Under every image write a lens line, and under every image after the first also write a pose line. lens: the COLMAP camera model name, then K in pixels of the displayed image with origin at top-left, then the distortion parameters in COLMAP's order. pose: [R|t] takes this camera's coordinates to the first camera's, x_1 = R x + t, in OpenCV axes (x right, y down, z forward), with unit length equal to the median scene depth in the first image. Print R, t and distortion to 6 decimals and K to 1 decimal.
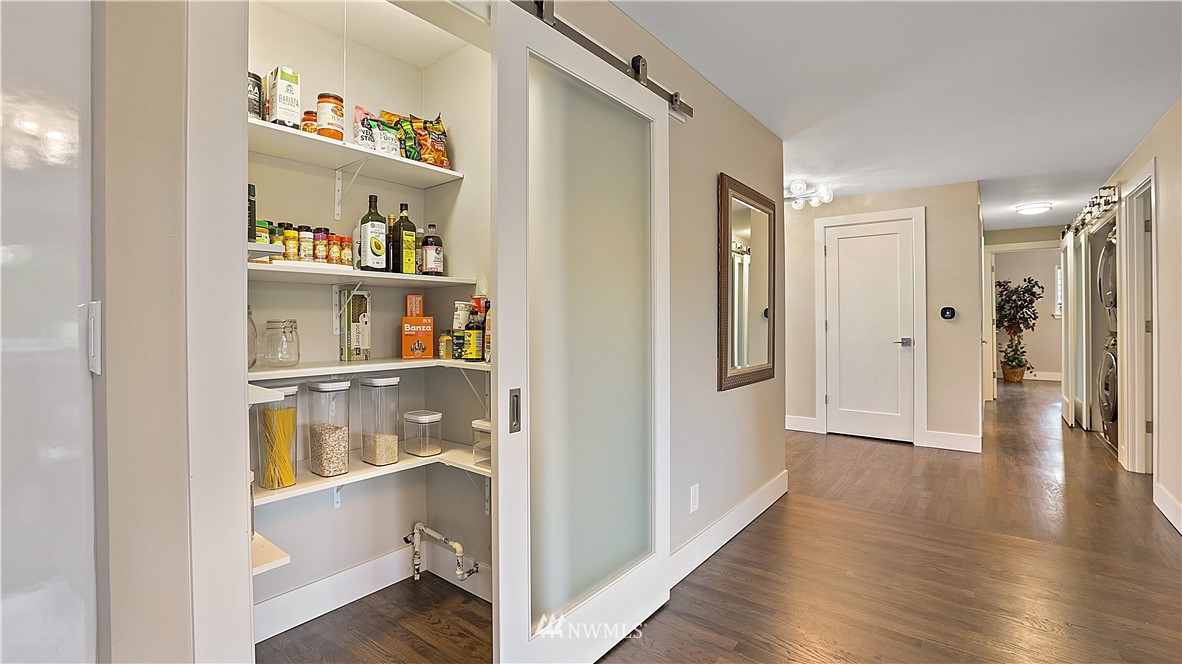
lens RADIAL K [[510.6, 0, 599.5], [0, 510.6, 327.1], [0, 0, 1]] dist [-0.026443, 0.001298]
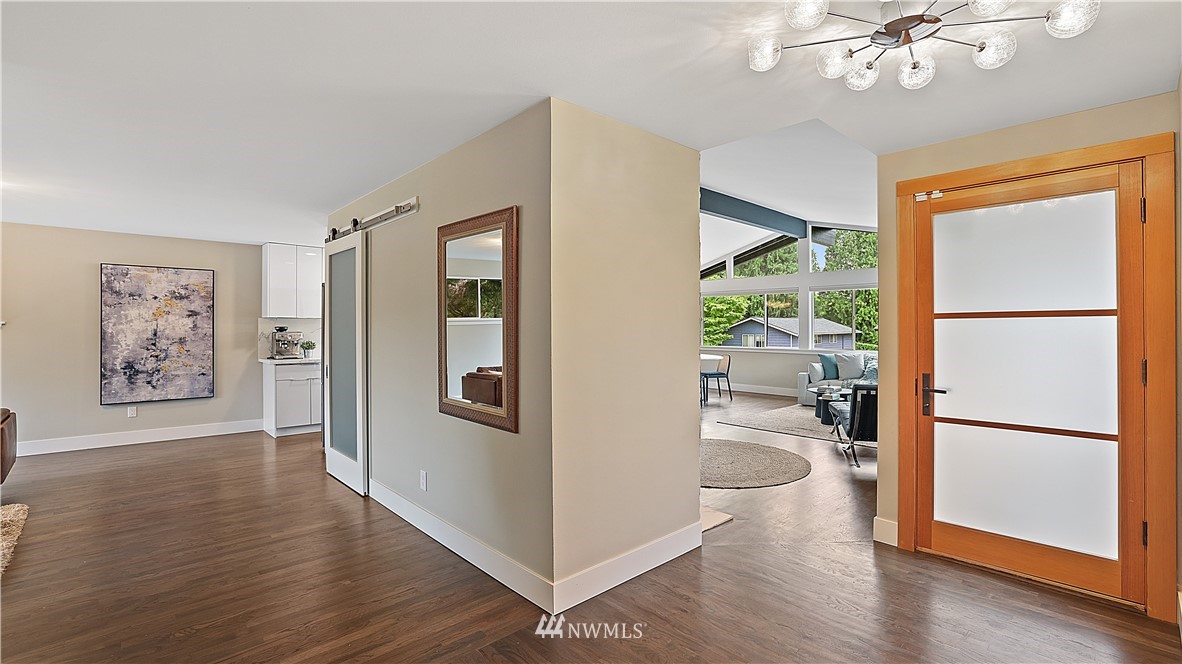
lens RADIAL K [[510.6, 0, 589.9], [0, 510.6, 328.6], [0, 0, 1]] dist [-0.026443, 0.001298]
pose [[-0.159810, 0.008079, -0.987115, 1.787832], [0.002054, 0.999967, 0.007851, -0.110638], [0.987146, -0.000773, -0.159822, 2.016319]]
